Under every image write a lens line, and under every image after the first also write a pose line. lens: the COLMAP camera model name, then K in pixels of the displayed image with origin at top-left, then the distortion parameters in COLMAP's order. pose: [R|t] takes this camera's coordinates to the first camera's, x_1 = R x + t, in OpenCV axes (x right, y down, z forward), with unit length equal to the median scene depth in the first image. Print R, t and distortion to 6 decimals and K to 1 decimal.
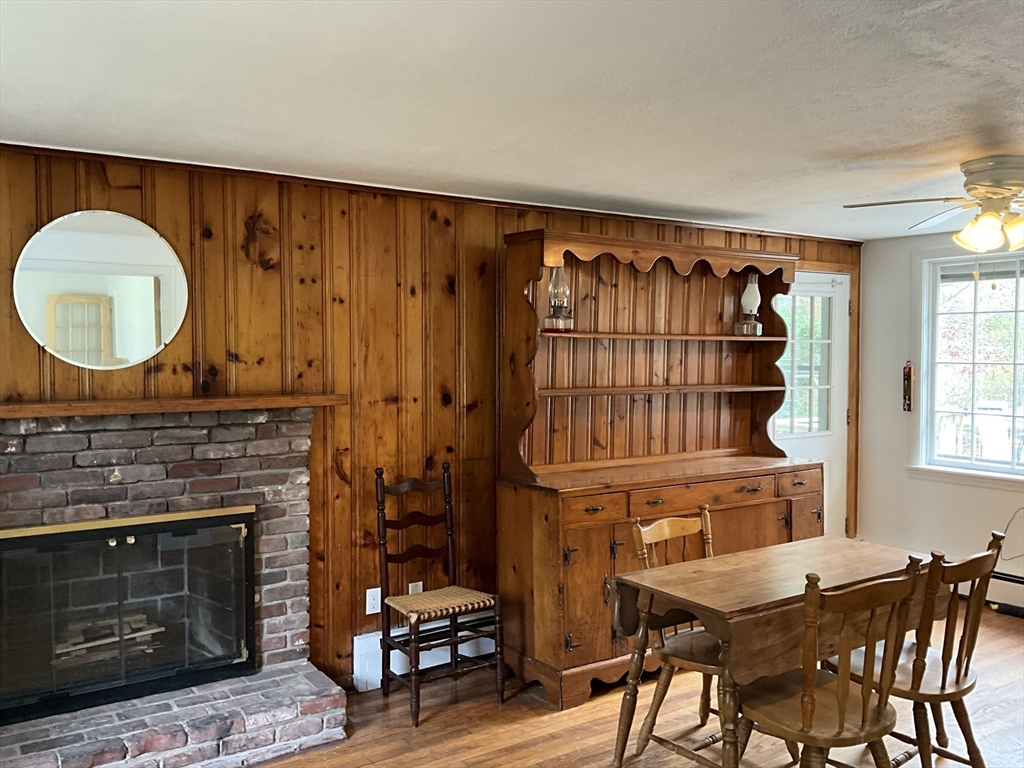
lens RADIAL K [[843.9, 0, 509.4], [0, 843.9, 384.2], [0, 0, 1]] dist [0.120392, -0.239004]
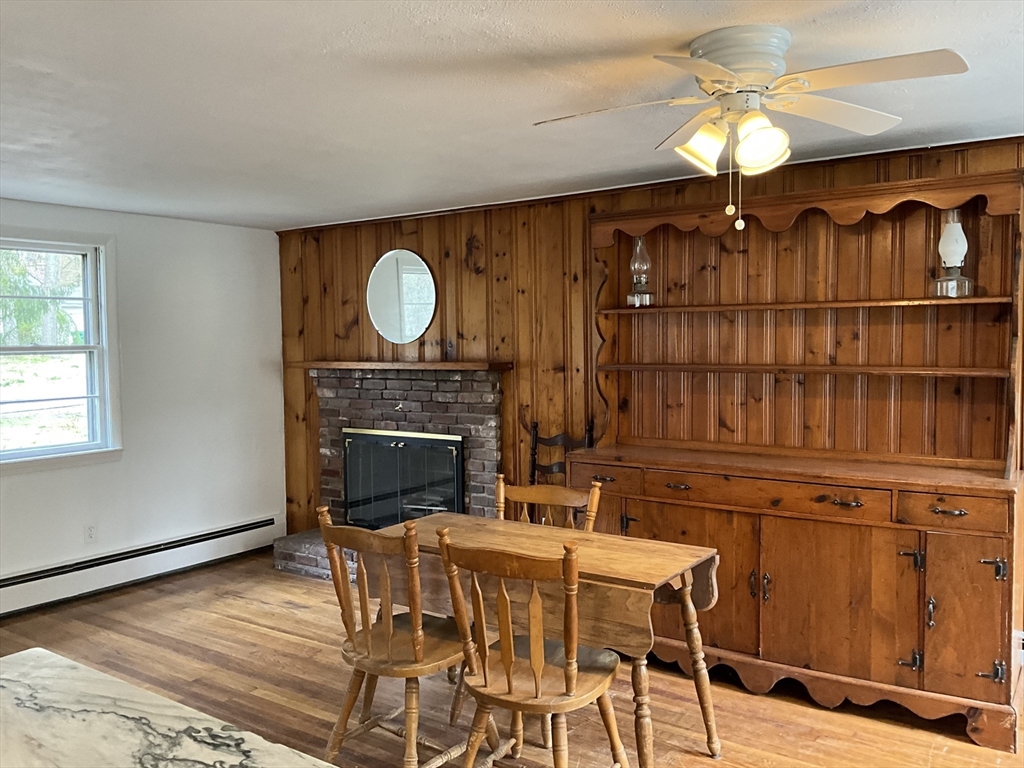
lens RADIAL K [[843.9, 0, 509.4], [0, 843.9, 384.2], [0, 0, 1]] dist [0.120392, -0.239004]
pose [[0.367459, 0.044432, -0.928978, 1.025440], [-0.023188, 0.998985, 0.038609, -0.005671], [0.929751, 0.007354, 0.368116, 0.510375]]
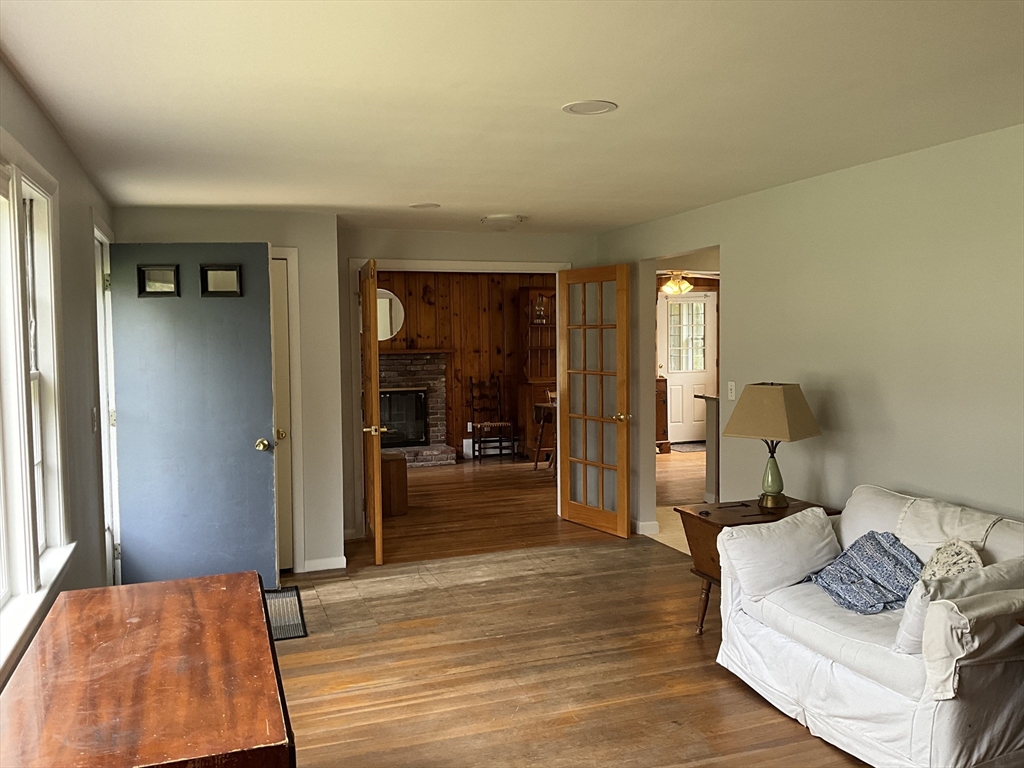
lens RADIAL K [[843.9, 0, 509.4], [0, 843.9, 384.2], [0, 0, 1]] dist [0.120392, -0.239004]
pose [[0.972831, -0.000883, -0.231513, 0.600500], [0.004907, 0.999847, 0.016806, 0.080439], [0.231463, -0.017485, 0.972687, -1.620081]]
